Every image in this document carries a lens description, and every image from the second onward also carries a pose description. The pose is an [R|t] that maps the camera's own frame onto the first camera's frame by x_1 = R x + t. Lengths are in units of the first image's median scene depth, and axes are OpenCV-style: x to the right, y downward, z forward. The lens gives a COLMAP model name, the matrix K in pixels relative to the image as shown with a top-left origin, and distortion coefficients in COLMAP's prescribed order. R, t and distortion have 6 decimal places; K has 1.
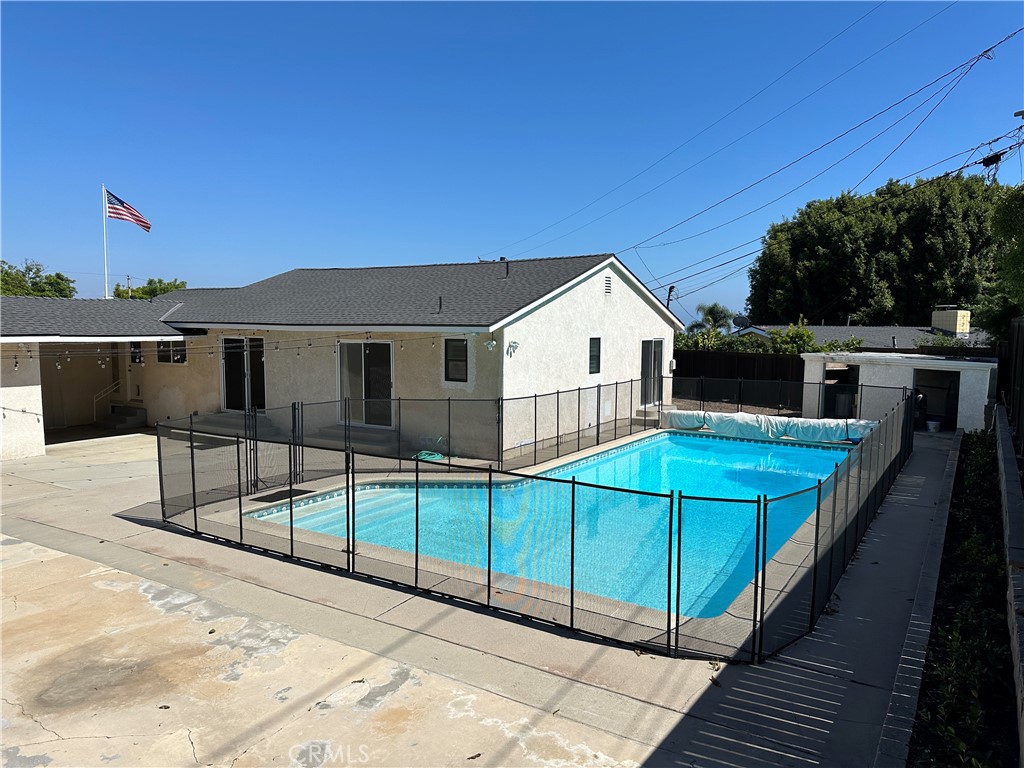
lens RADIAL K [[712.5, 0, 512.1], [0, 712.5, 390.3], [0, 0, 1]] dist [0.099121, -0.126416]
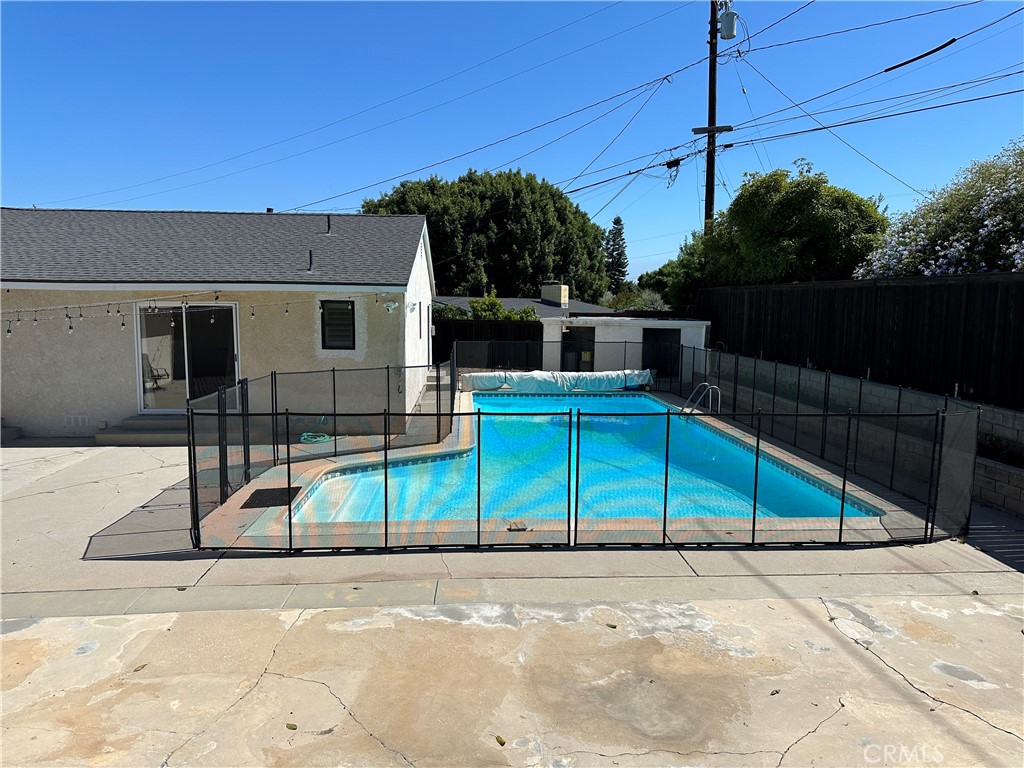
lens RADIAL K [[712.5, 0, 512.1], [0, 712.5, 390.3], [0, 0, 1]] dist [0.099121, -0.126416]
pose [[0.802164, -0.070491, 0.592929, -0.386338], [0.049076, 0.997431, 0.052187, 0.002052], [-0.595084, -0.012764, 0.803562, 0.151702]]
